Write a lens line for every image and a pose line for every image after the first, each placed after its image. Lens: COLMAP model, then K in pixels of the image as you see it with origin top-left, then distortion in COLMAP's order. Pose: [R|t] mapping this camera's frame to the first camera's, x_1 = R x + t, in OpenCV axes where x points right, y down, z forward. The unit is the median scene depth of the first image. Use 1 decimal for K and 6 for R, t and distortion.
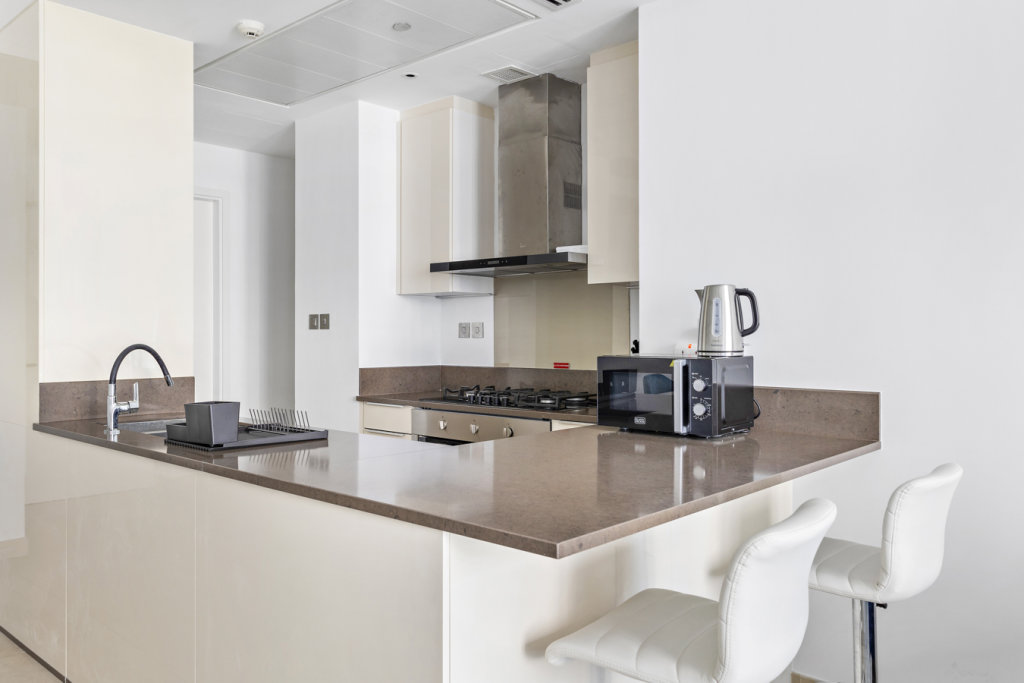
lens RADIAL K [[752.3, 0, 512.0], [0, 752.3, 341.5], [0, 0, 1]] dist [0.001577, -0.000239]
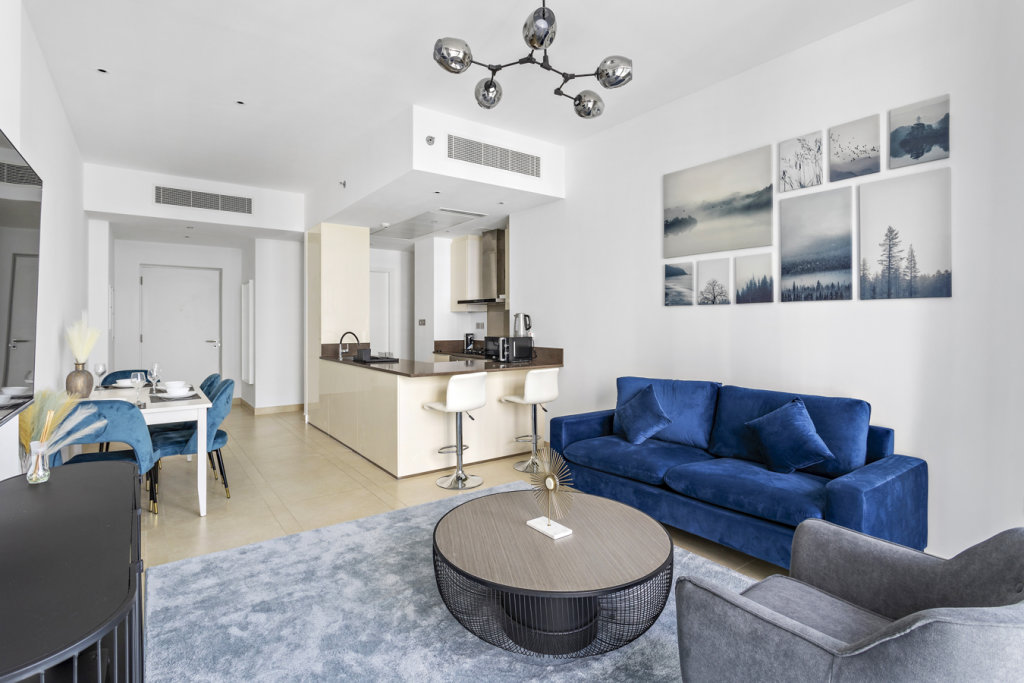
lens RADIAL K [[494.7, 0, 512.0], [0, 494.7, 341.5], [0, 0, 1]] dist [0.000586, 0.000155]
pose [[0.977220, 0.006369, -0.212134, 0.600544], [0.000114, 0.999534, 0.030534, -0.019972], [0.212230, -0.029863, 0.976763, -0.872283]]
